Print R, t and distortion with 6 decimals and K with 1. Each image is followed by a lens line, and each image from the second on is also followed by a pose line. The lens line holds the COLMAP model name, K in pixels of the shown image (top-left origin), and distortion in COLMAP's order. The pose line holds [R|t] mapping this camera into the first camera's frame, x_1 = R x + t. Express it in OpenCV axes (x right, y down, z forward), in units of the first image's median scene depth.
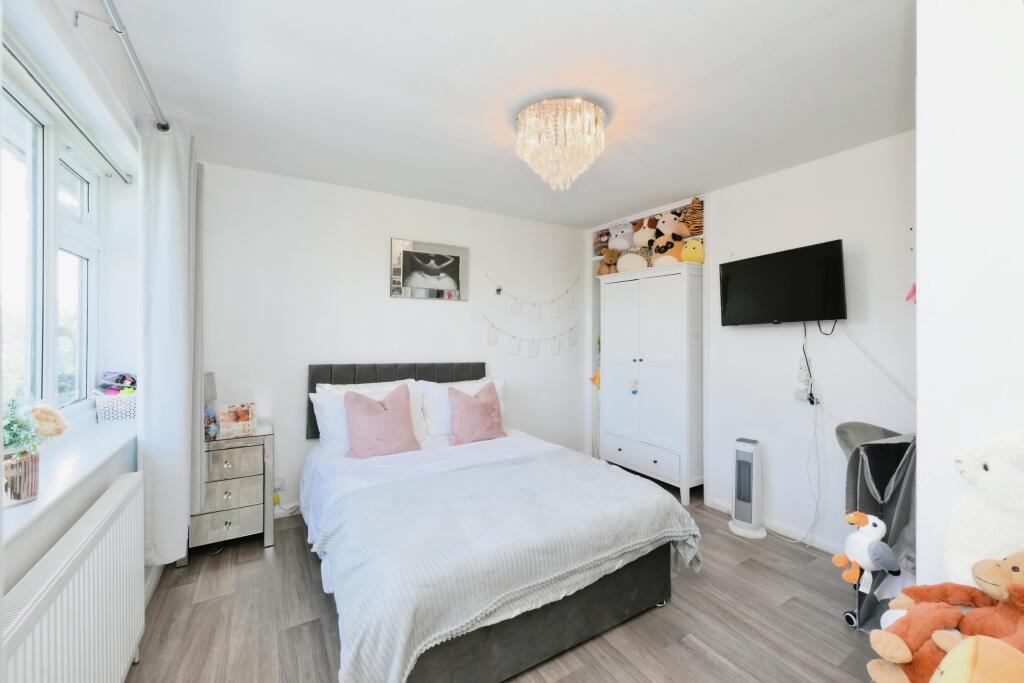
lens RADIAL K [[411.2, 0, 511.6], [0, 411.2, 337.4], [0, 0, 1]] dist [0.001999, 0.000207]
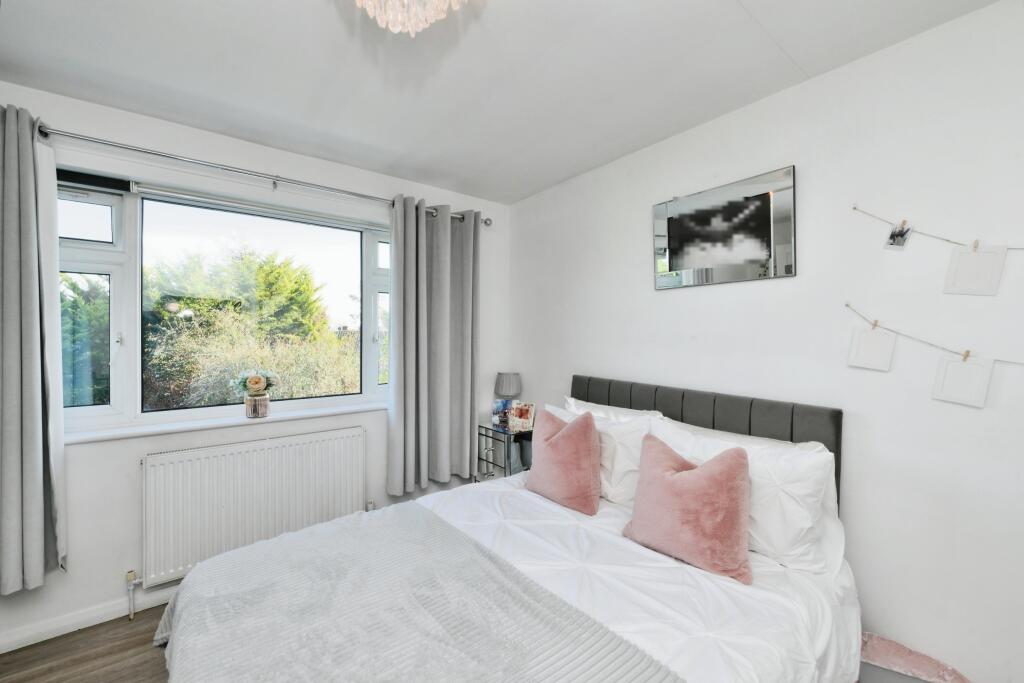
lens RADIAL K [[411.2, 0, 511.6], [0, 411.2, 339.3], [0, 0, 1]] dist [0.001999, 0.000207]
pose [[0.109952, 0.006022, -0.993919, 0.355801], [-0.007224, 0.999960, 0.005260, -0.015214], [0.993911, 0.006601, 0.109992, 0.646559]]
